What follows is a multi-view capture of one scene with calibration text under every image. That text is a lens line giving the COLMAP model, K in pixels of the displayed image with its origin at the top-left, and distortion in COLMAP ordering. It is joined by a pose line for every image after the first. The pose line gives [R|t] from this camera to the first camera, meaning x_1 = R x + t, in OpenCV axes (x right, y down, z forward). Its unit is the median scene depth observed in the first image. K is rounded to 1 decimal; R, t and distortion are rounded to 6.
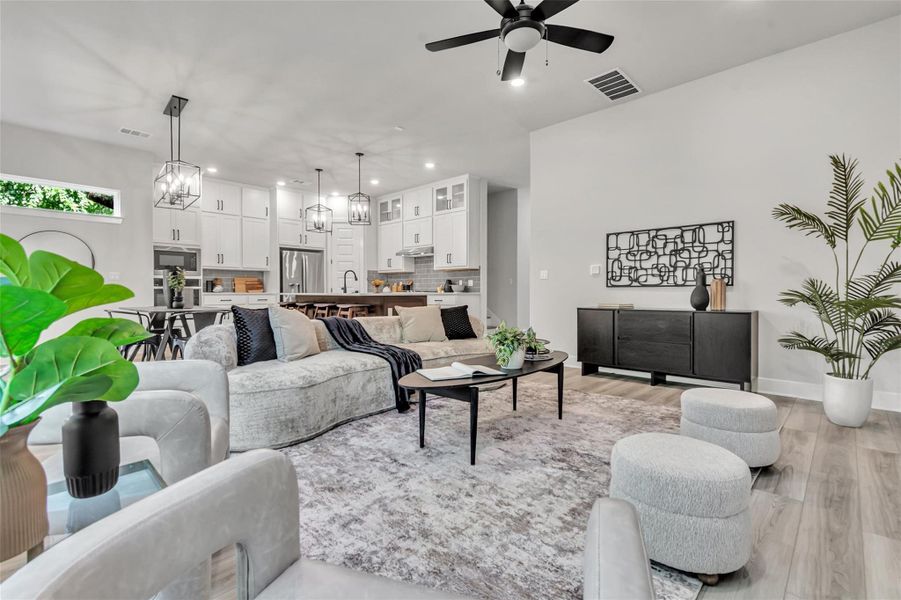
lens RADIAL K [[403.1, 0, 444.6], [0, 403.1, 304.1], [0, 0, 1]] dist [-0.005002, -0.000485]
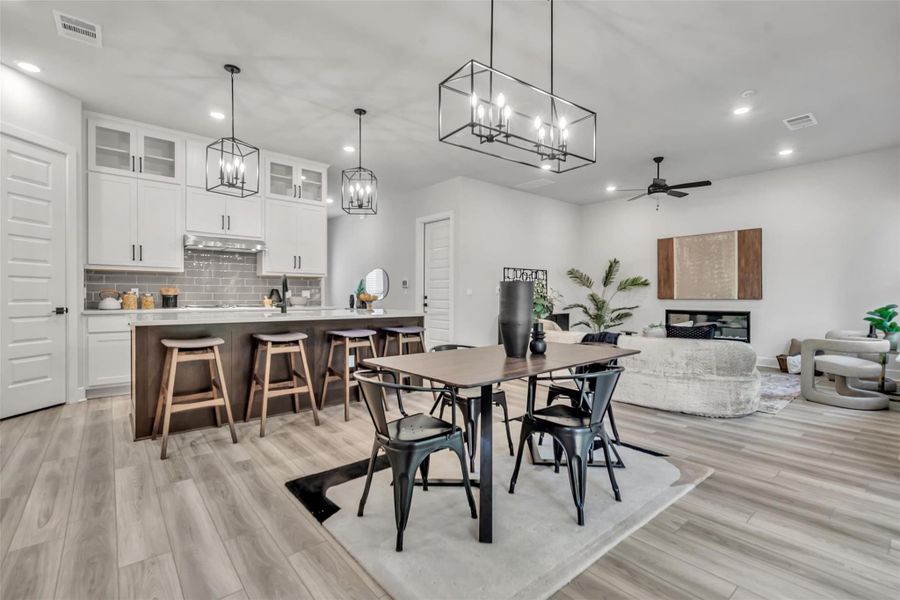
lens RADIAL K [[402.6, 0, 468.3], [0, 402.6, 302.8], [0, 0, 1]] dist [-0.005002, -0.000485]
pose [[0.082784, -0.017710, 0.996410, -0.694736], [0.026110, 0.999537, 0.015597, -0.039058], [-0.996225, 0.024725, 0.083209, 0.599045]]
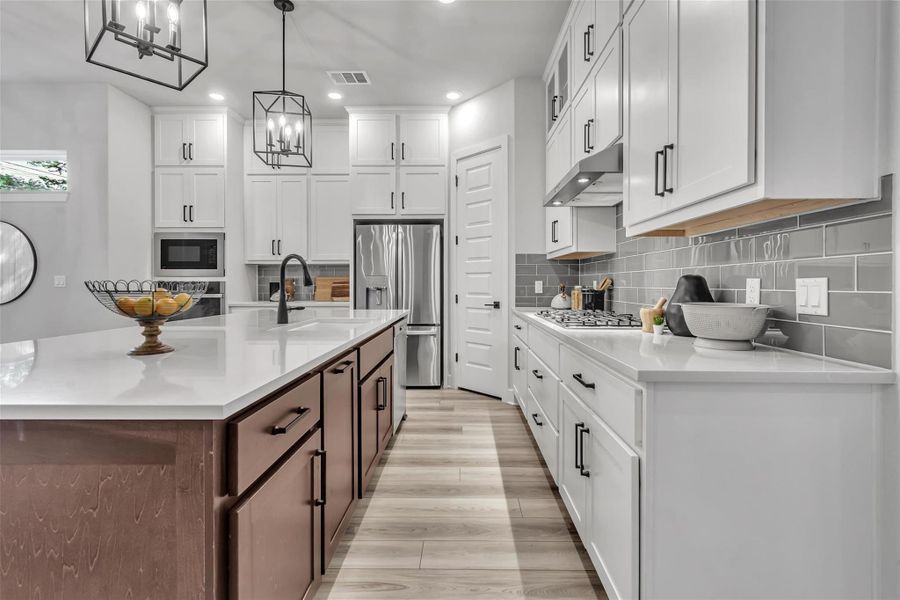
lens RADIAL K [[402.6, 0, 455.3], [0, 402.6, 288.3], [0, 0, 1]] dist [-0.005002, -0.000485]
pose [[0.700927, 0.007374, -0.713195, 0.076919], [-0.020665, 0.999737, -0.009973, -0.049061], [0.712934, 0.021729, 0.700895, 0.755451]]
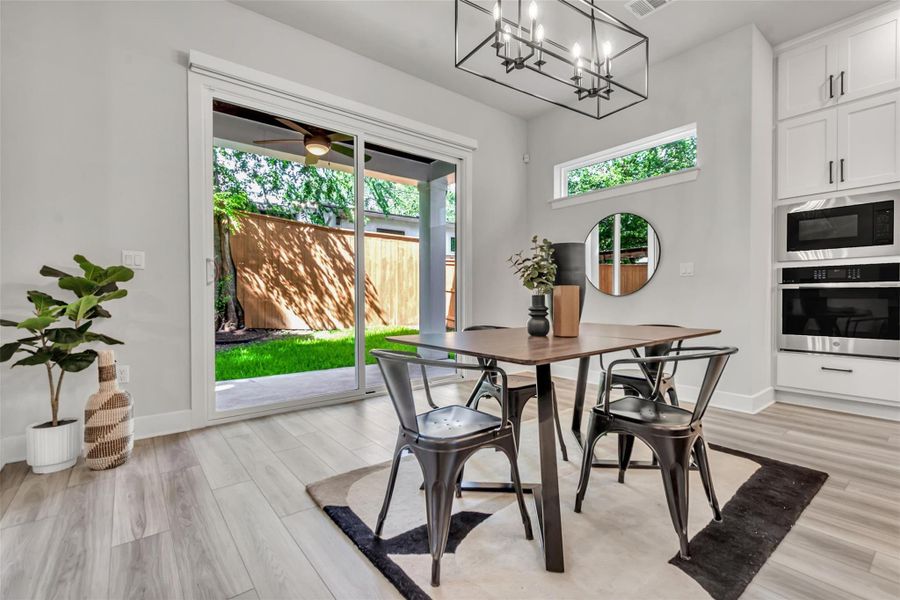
lens RADIAL K [[402.6, 0, 452.1], [0, 402.6, 301.3], [0, 0, 1]] dist [-0.005002, -0.000485]
pose [[-0.115915, 0.015081, -0.993145, -0.138704], [-0.020290, 0.999640, 0.017548, -0.019374], [0.993052, 0.022185, -0.115567, 0.544441]]
